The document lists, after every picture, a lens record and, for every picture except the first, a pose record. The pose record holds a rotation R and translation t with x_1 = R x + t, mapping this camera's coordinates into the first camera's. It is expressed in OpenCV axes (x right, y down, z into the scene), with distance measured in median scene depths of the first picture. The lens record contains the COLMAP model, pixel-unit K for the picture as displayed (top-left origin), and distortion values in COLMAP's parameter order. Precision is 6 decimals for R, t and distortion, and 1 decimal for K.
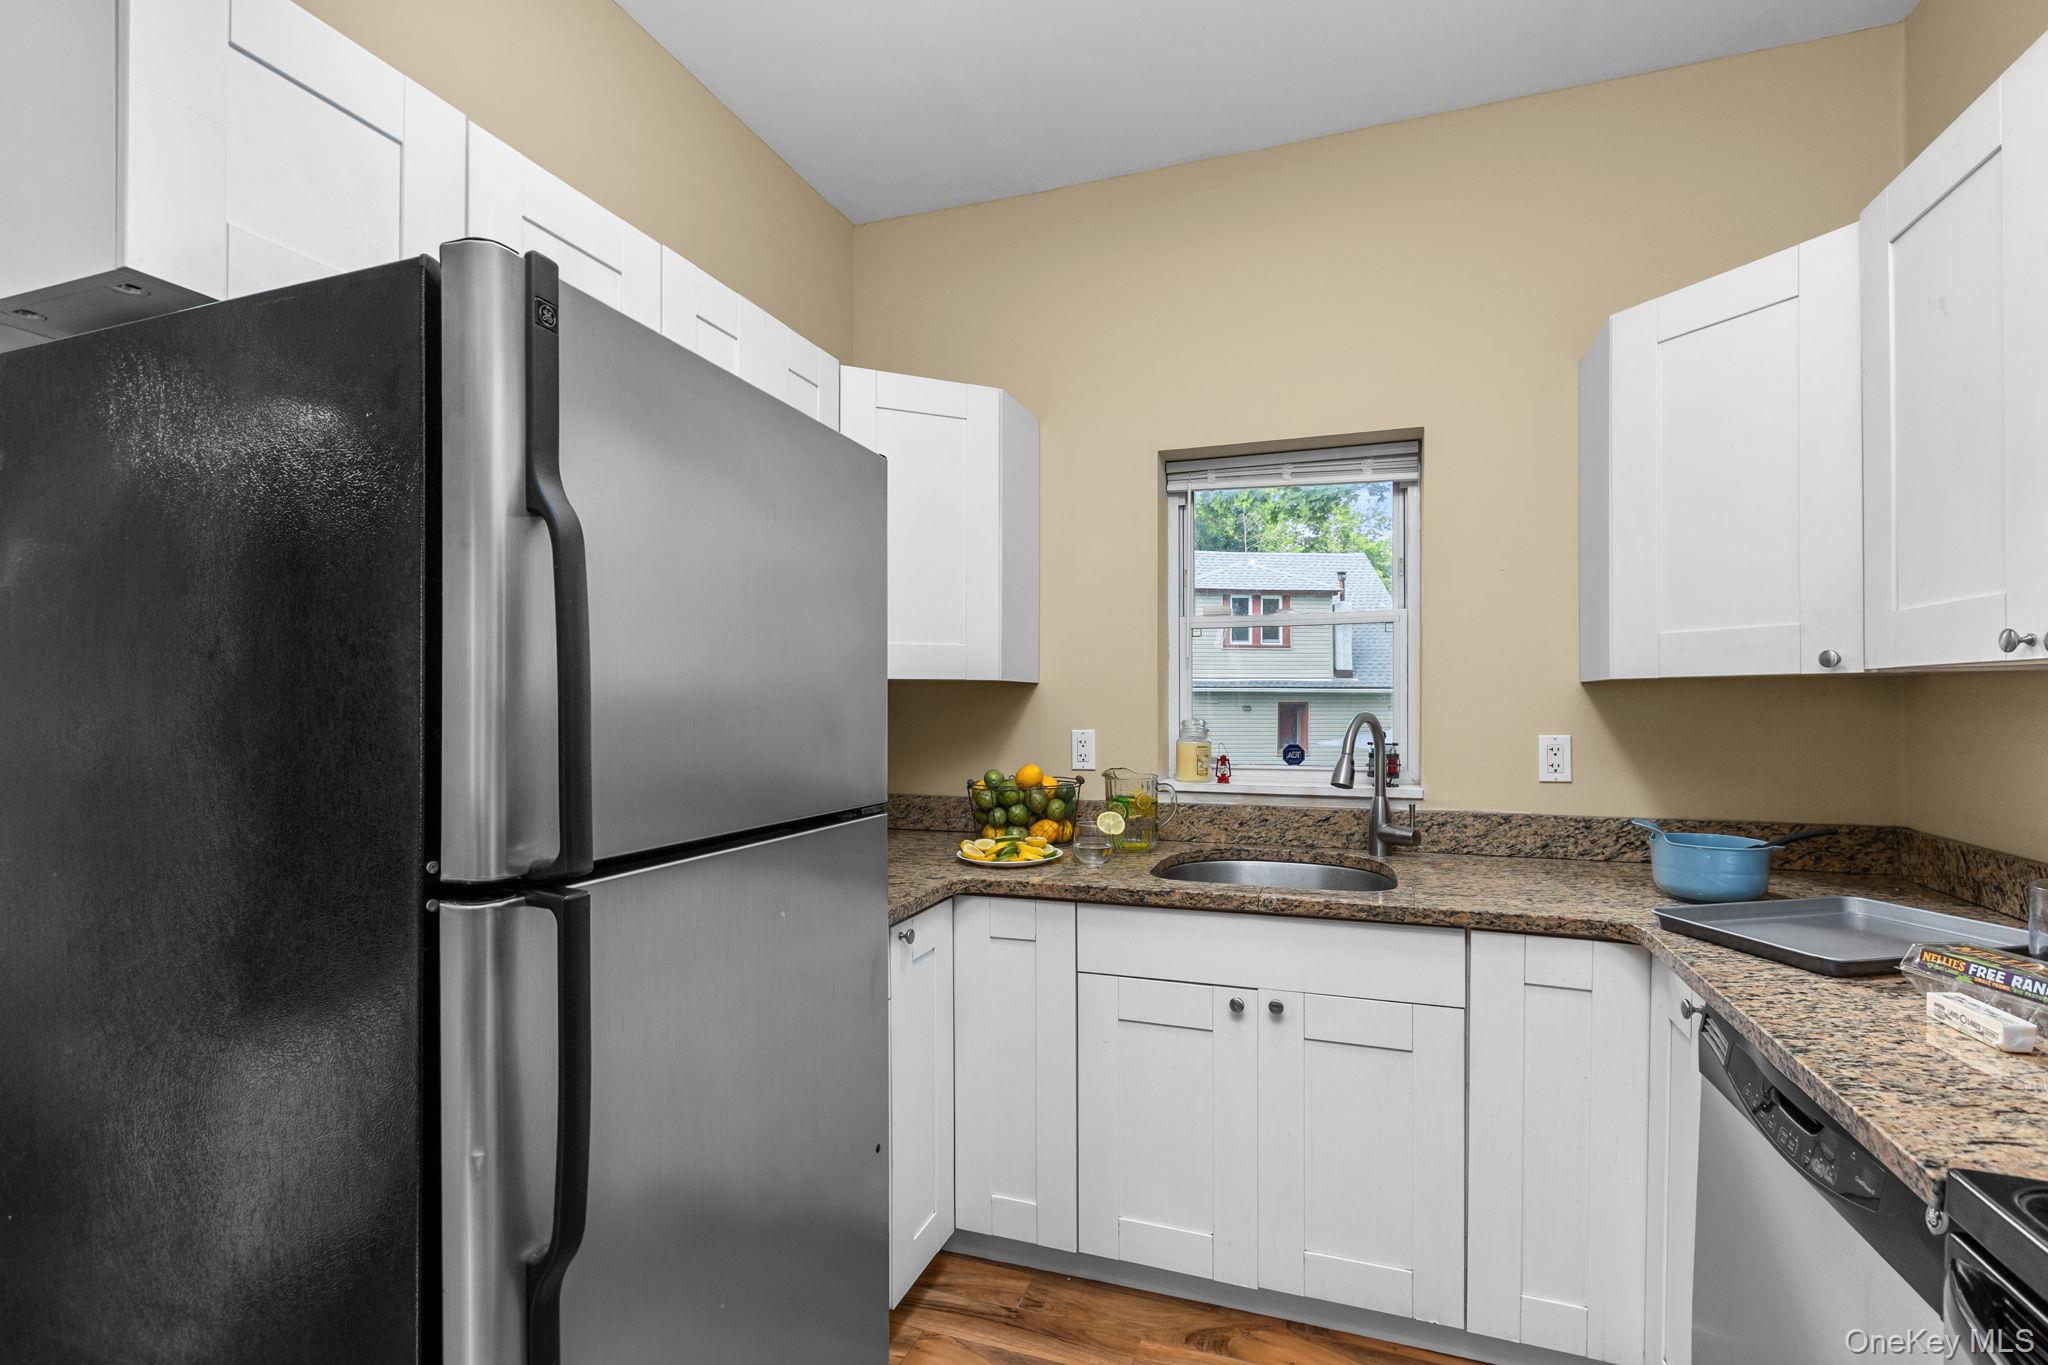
lens RADIAL K [[941.6, 0, 1015.2], [0, 941.6, 706.3], [0, 0, 1]] dist [-0.000477, 0.000409]
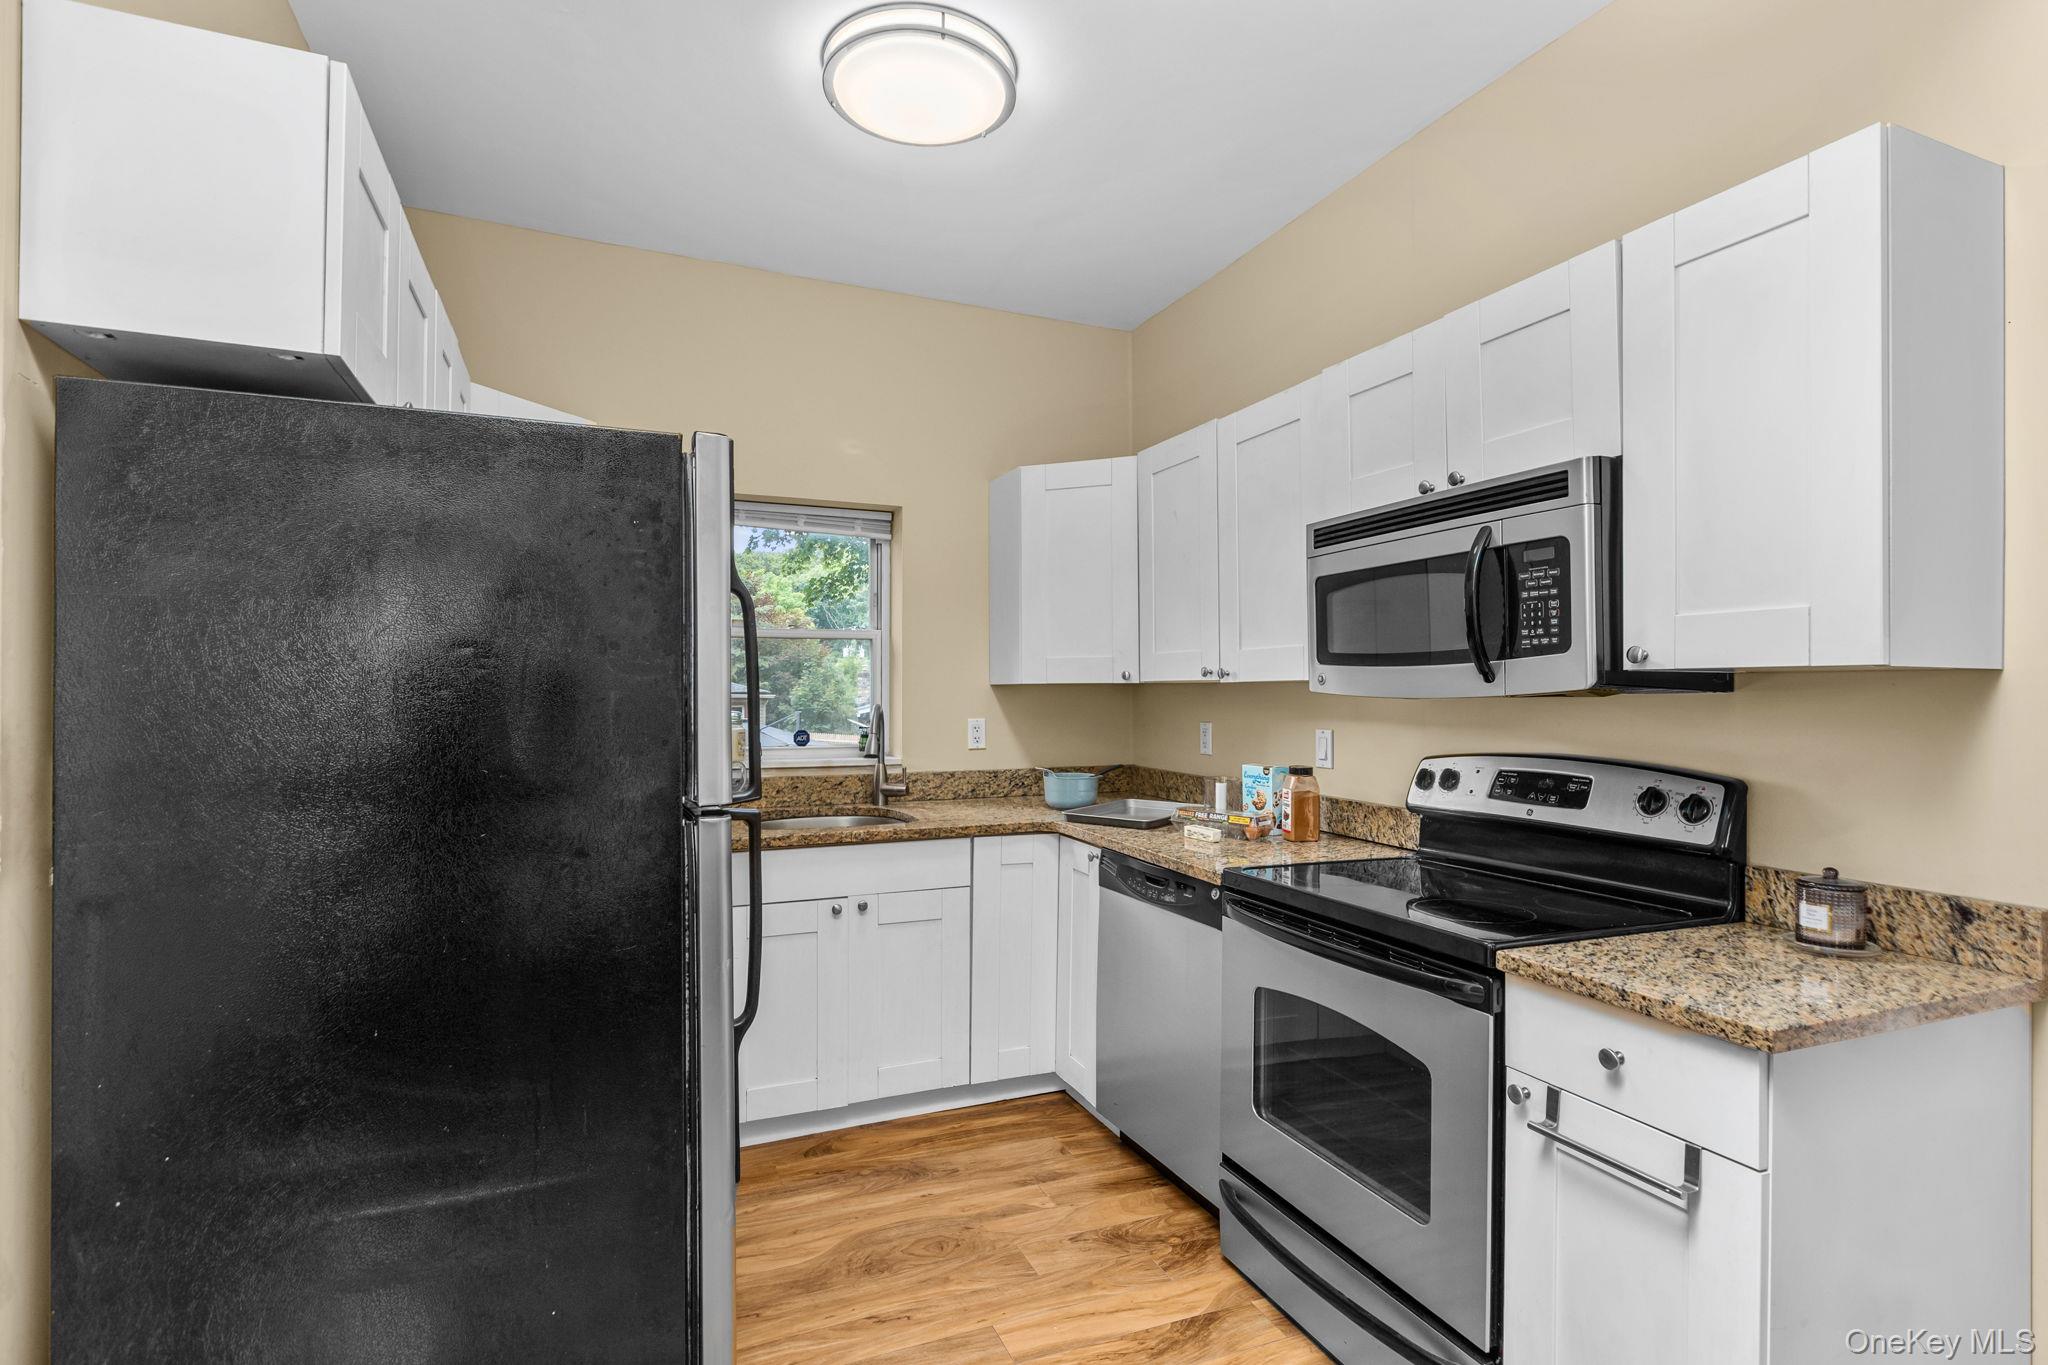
lens RADIAL K [[1003.2, 0, 1027.5], [0, 1003.2, 686.4], [0, 0, 1]] dist [-0.001032, 0.000587]
pose [[0.726134, 0.005986, 0.687527, -0.506996], [0.001823, 0.999942, -0.010632, -0.004948], [-0.687551, 0.008974, 0.726081, -0.261454]]
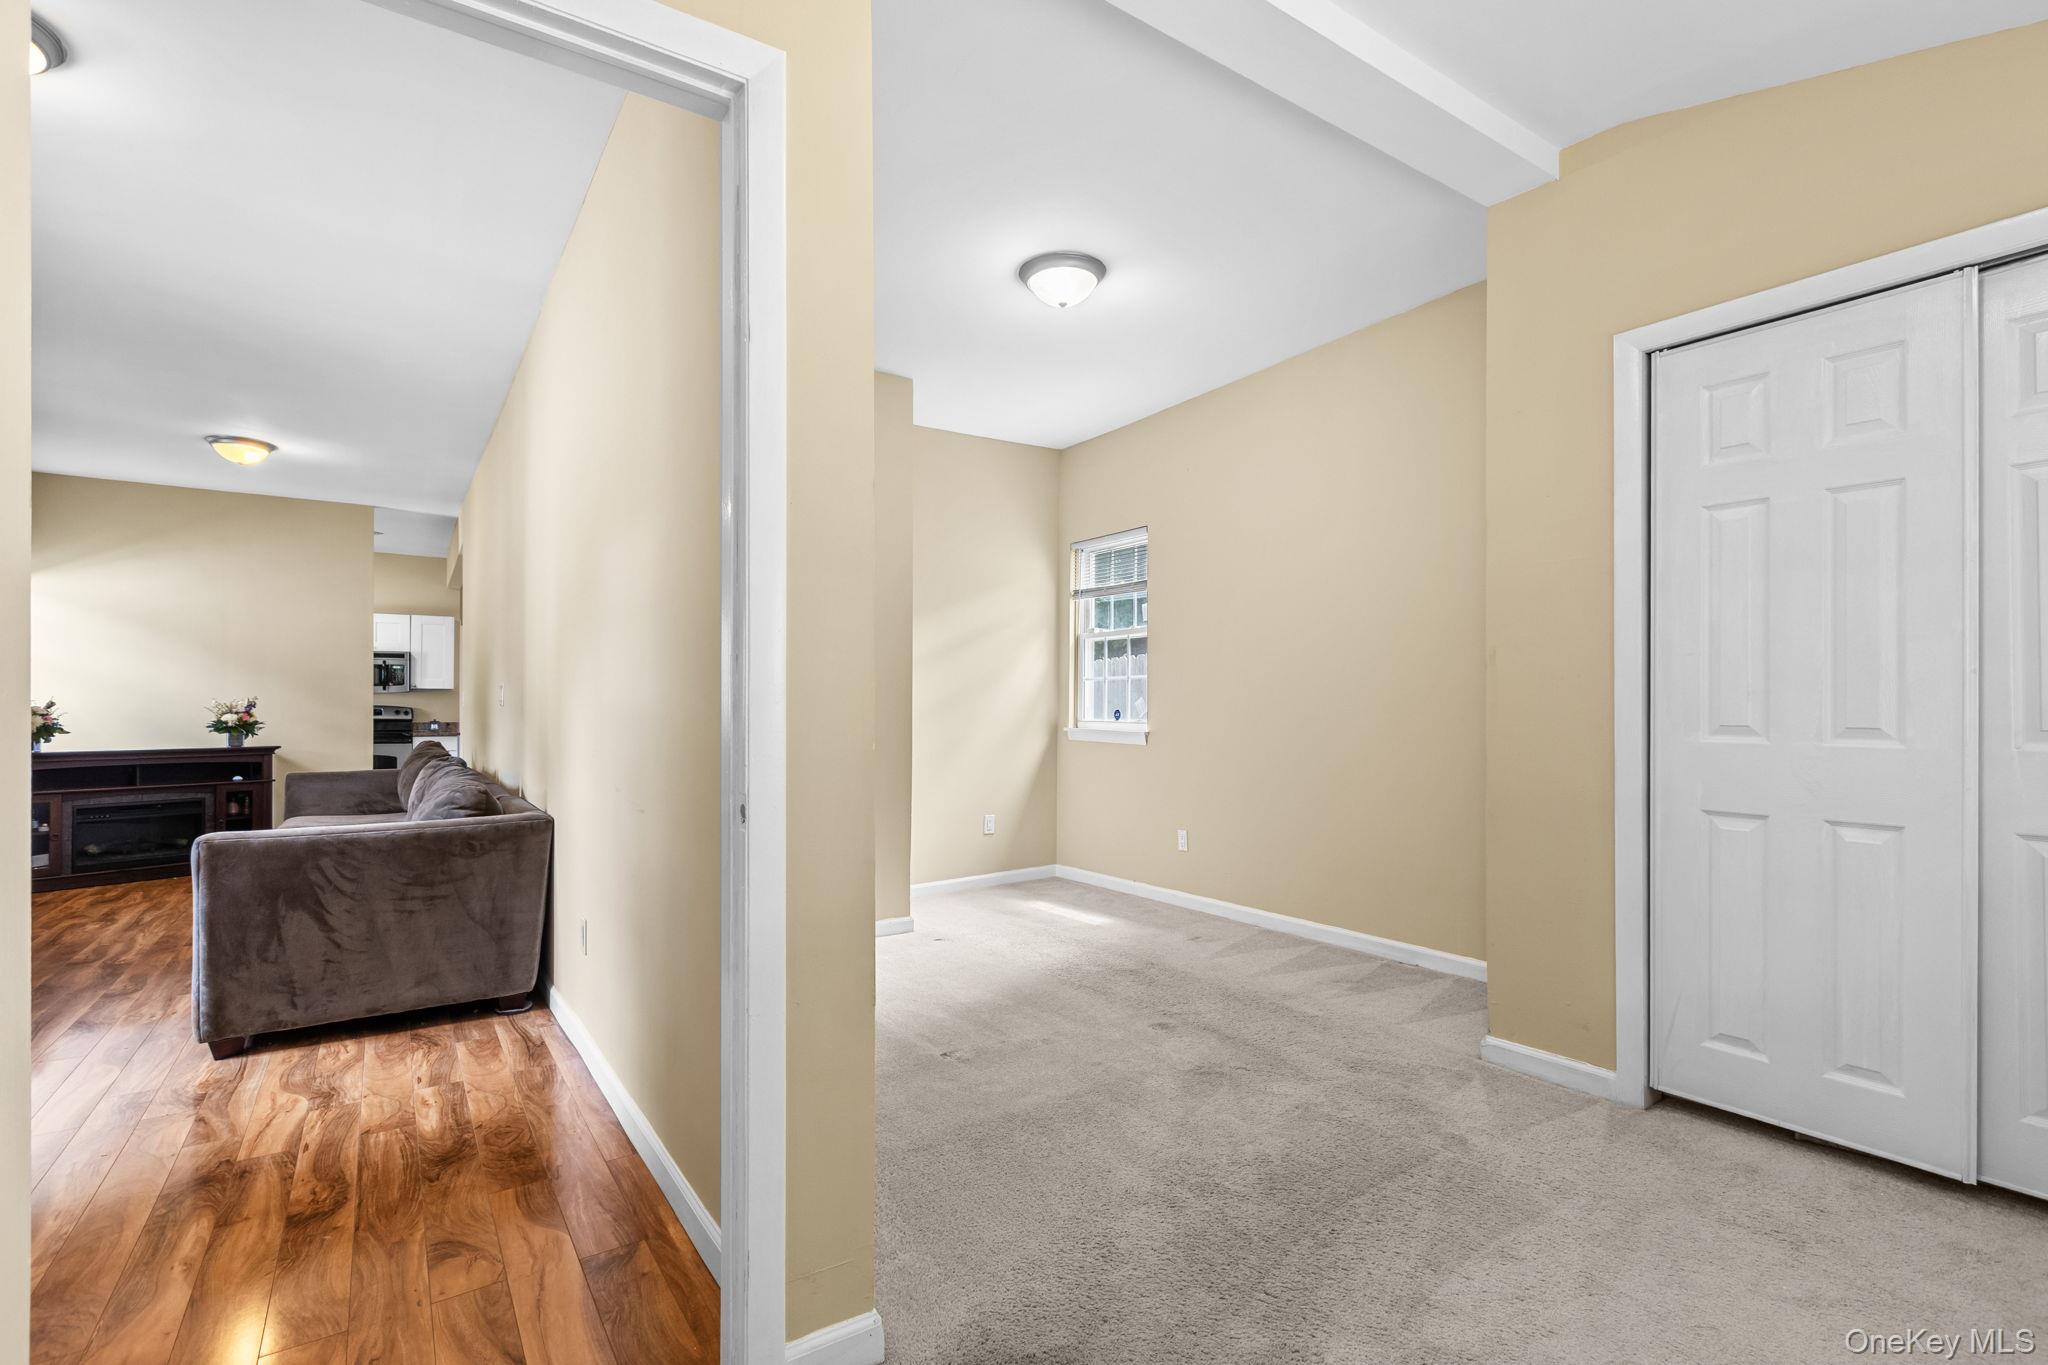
lens RADIAL K [[941.6, 0, 1015.2], [0, 941.6, 706.3], [0, 0, 1]] dist [-0.000477, 0.000409]
pose [[-0.813941, 0.000066, 0.580948, -4.422980], [0.004689, 0.999968, 0.006456, 0.041831], [-0.580929, 0.007979, -0.813915, 1.903042]]
